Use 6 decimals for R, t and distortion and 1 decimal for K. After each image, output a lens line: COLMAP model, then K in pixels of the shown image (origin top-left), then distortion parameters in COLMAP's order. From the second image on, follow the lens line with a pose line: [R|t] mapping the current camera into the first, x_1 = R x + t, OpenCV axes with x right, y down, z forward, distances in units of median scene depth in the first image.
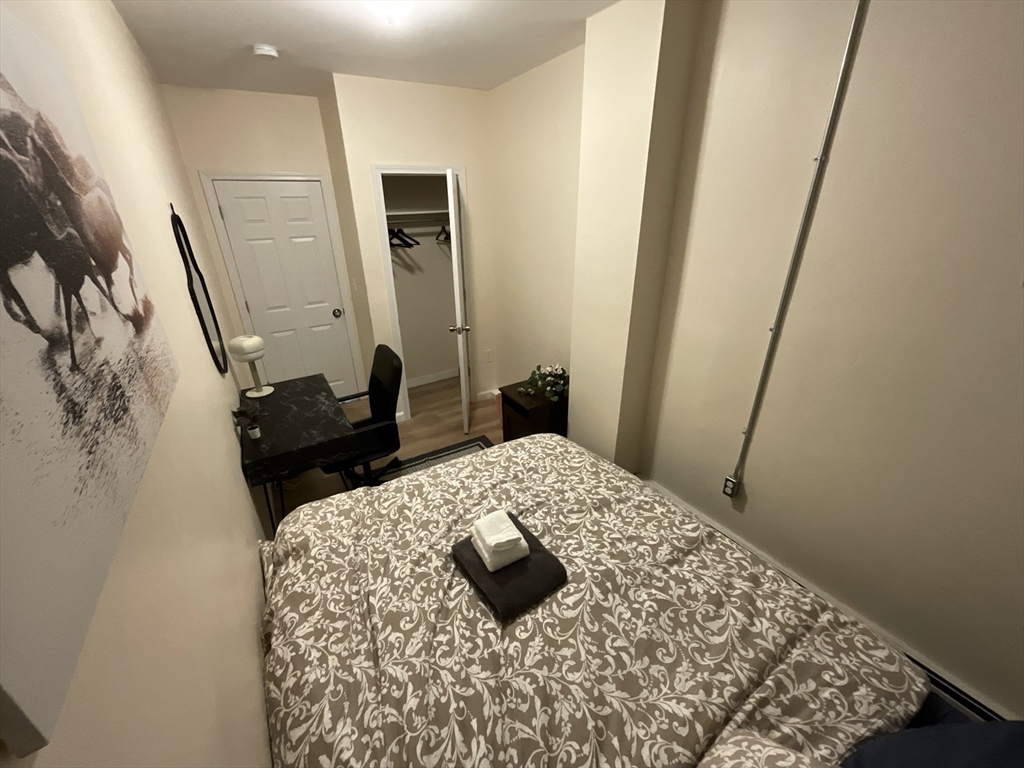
lens RADIAL K [[409.5, 0, 522.2], [0, 409.5, 376.4], [0, 0, 1]] dist [-0.000661, -0.003271]
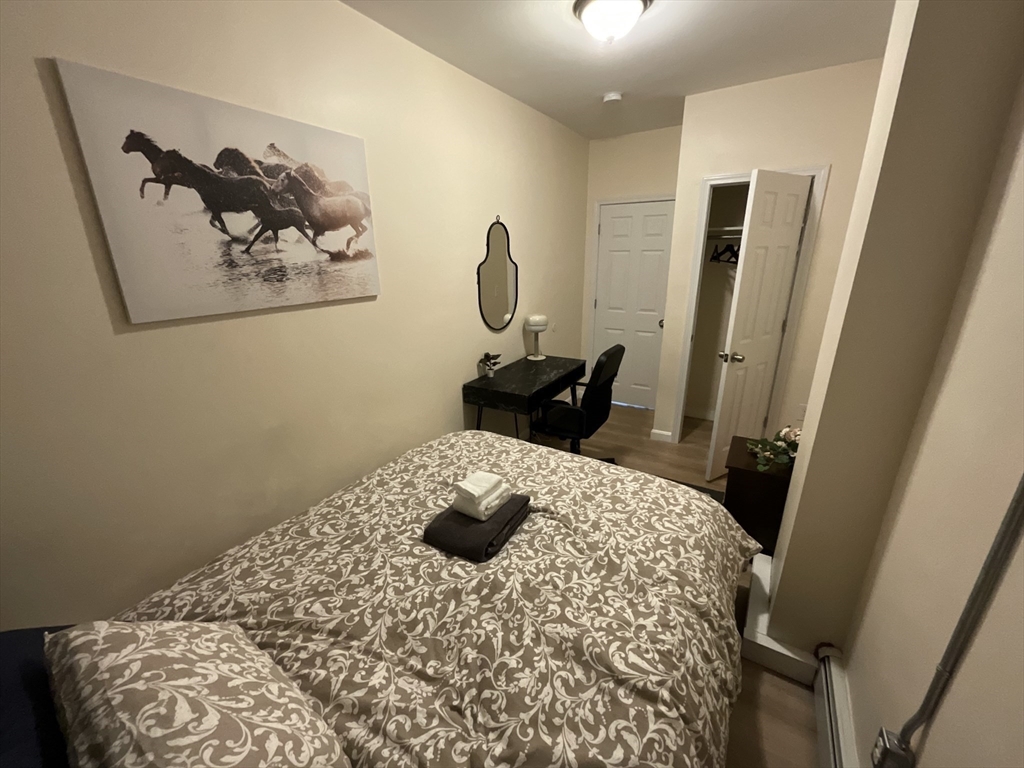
lens RADIAL K [[409.5, 0, 494.1], [0, 409.5, 379.1], [0, 0, 1]] dist [-0.000661, -0.003271]
pose [[0.373010, 0.276364, -0.885712, 0.922817], [-0.343172, 0.928007, 0.145038, -0.062973], [0.862031, 0.249851, 0.440996, 0.518498]]
